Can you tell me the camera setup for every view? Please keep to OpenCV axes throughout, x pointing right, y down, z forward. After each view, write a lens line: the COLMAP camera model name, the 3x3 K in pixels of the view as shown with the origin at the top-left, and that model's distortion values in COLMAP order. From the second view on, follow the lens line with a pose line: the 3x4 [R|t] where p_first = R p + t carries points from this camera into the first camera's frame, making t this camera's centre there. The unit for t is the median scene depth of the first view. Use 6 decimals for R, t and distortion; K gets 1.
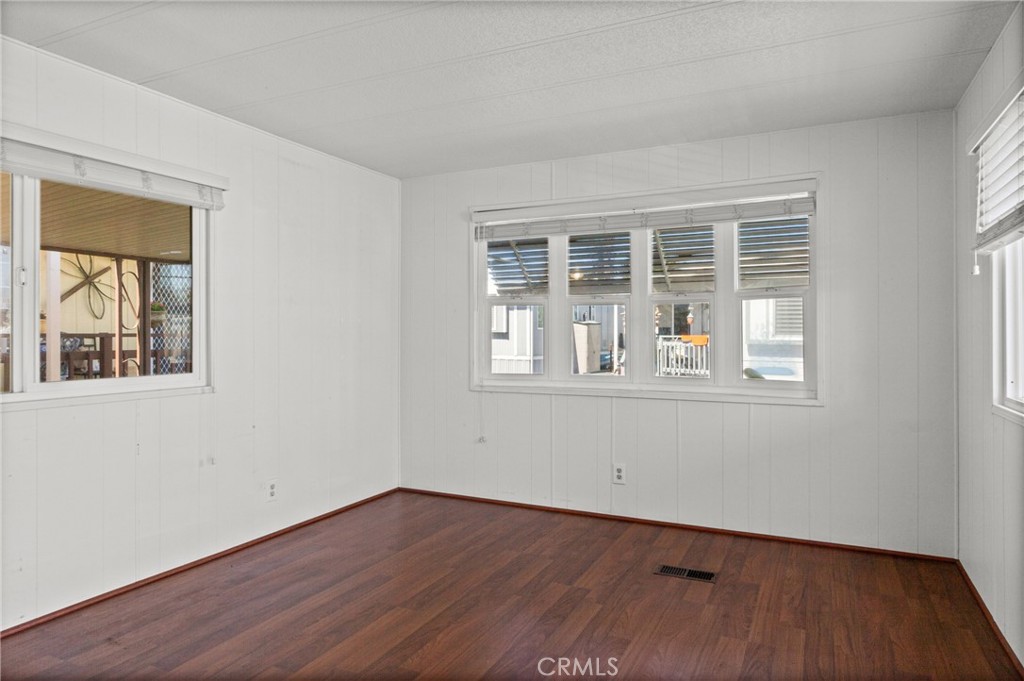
lens RADIAL K [[634.4, 0, 510.3], [0, 634.4, 337.8], [0, 0, 1]] dist [-0.006216, -0.000410]
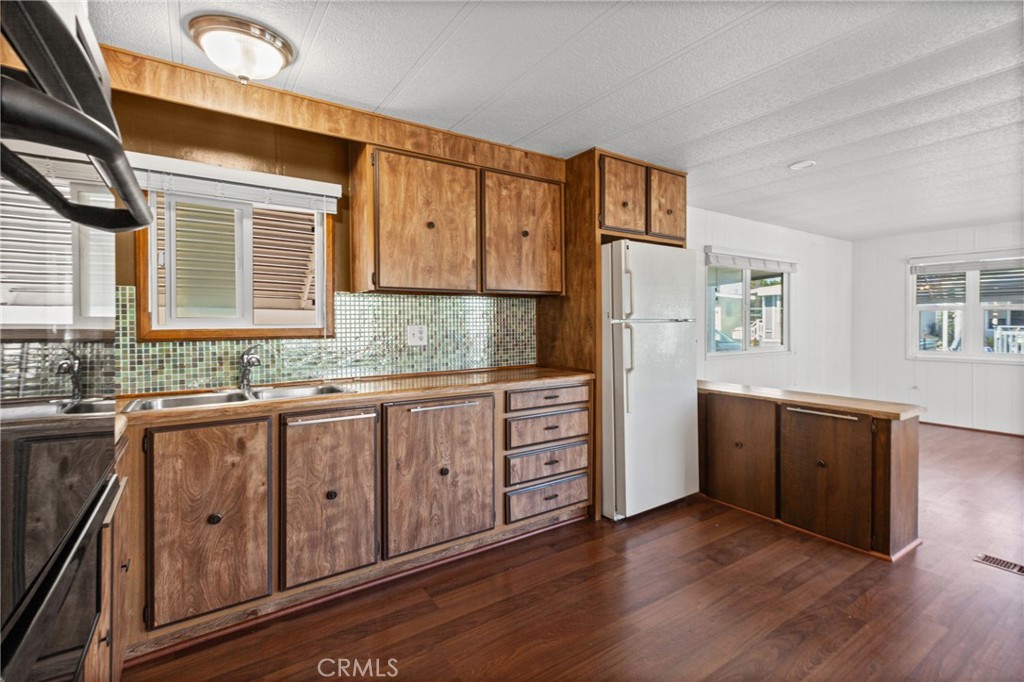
lens RADIAL K [[479.0, 0, 540.3], [0, 479.0, 321.6], [0, 0, 1]] dist [0.004313, 0.001188]
pose [[0.874261, -0.000282, -0.485457, -0.305446], [-0.003980, 0.999962, -0.007748, -0.007749], [0.485440, 0.008706, 0.874226, -0.667204]]
